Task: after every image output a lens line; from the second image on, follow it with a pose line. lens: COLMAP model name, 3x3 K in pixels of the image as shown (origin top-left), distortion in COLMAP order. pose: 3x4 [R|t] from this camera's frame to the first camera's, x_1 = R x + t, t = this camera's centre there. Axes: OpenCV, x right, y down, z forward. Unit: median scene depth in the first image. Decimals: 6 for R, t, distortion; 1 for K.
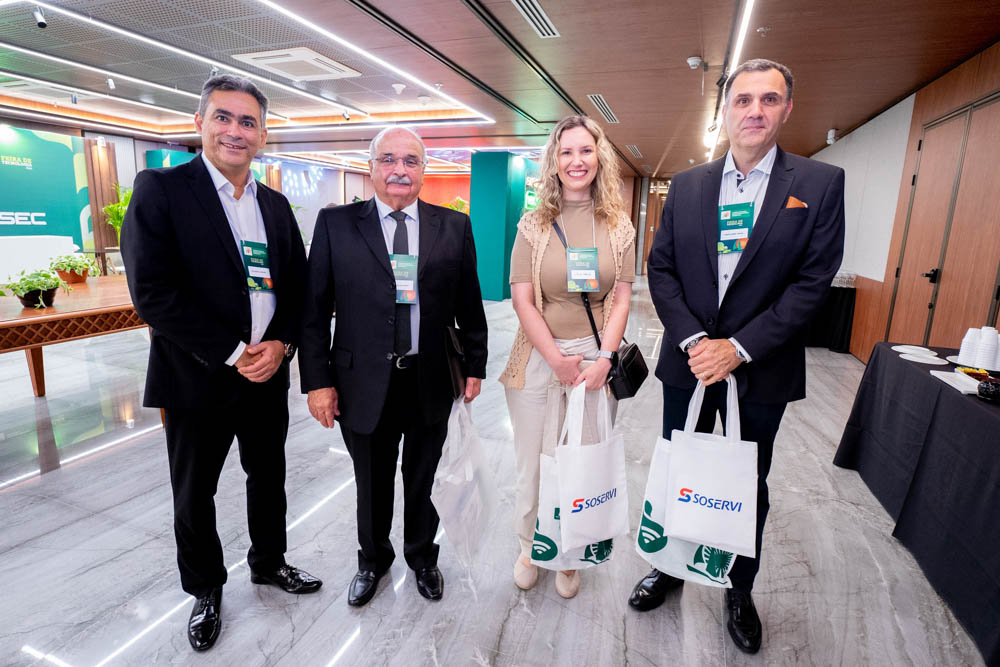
lens RADIAL K [[515.0, 0, 500.0], [0, 515.0, 333.5], [0, 0, 1]] dist [-0.020024, 0.000980]
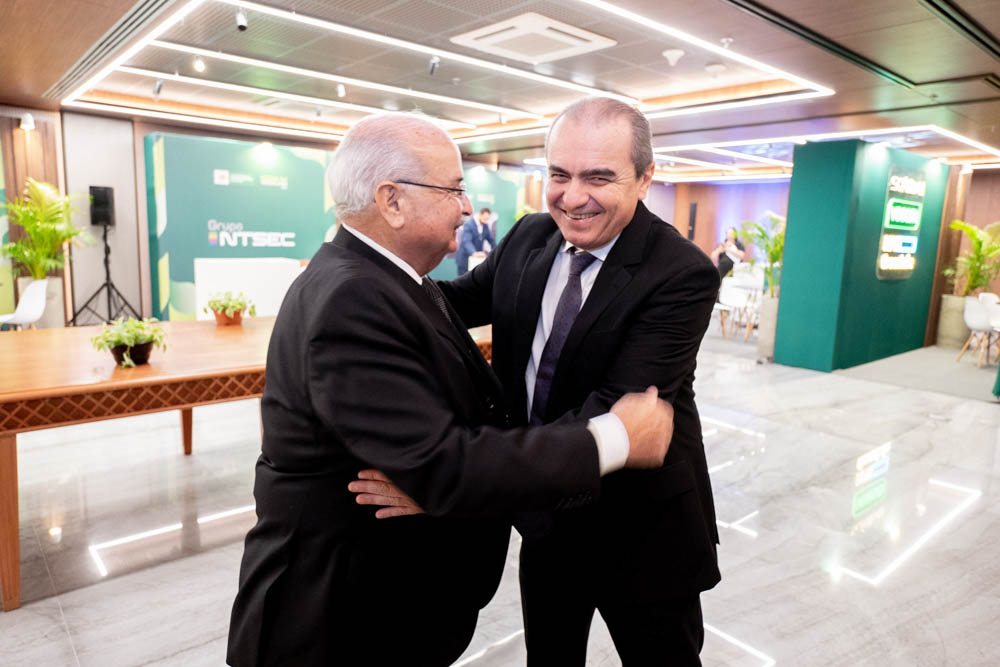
lens RADIAL K [[650.7, 0, 500.0], [0, 650.7, 333.5], [0, 0, 1]] dist [-0.042961, 0.067950]
pose [[0.876966, 0.072608, -0.475035, 0.033033], [-0.105095, 0.993568, -0.042152, -0.052266], [0.468919, 0.086890, 0.878957, 0.165284]]
